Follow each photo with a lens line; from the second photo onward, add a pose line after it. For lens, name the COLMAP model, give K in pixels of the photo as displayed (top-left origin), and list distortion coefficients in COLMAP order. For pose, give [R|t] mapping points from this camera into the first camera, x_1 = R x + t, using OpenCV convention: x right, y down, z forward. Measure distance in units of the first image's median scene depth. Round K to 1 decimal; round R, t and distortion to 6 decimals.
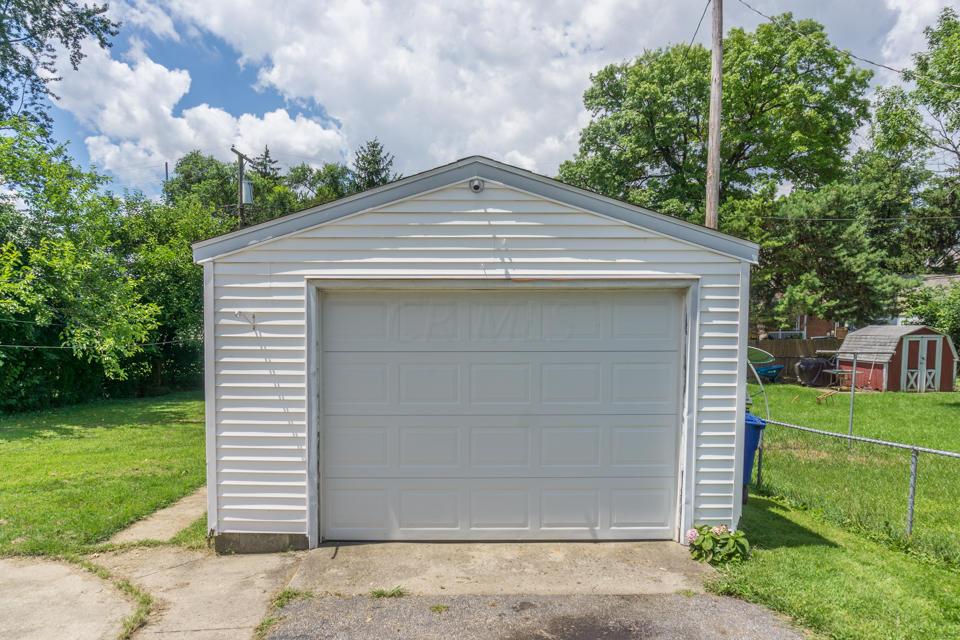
lens RADIAL K [[667.7, 0, 479.1], [0, 667.7, 321.6], [0, 0, 1]] dist [-0.031117, -0.000154]
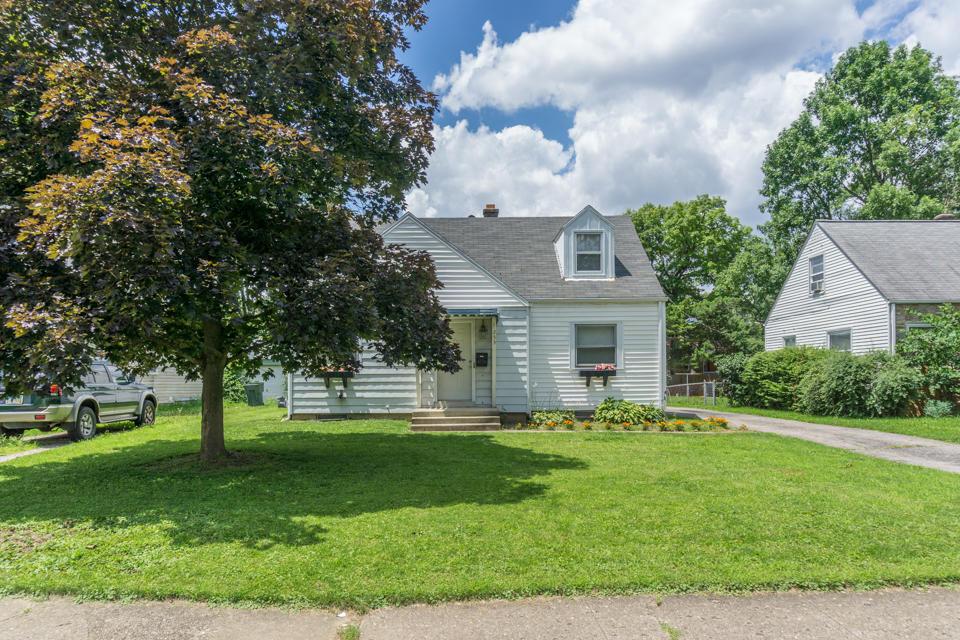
lens RADIAL K [[667.7, 0, 480.7], [0, 667.7, 319.6], [0, 0, 1]] dist [-0.031117, -0.000154]
pose [[0.999973, -0.006997, 0.002283, -0.179290], [0.007149, 0.997144, -0.075188, 0.007314], [-0.001750, 0.075202, 0.997167, -0.911947]]
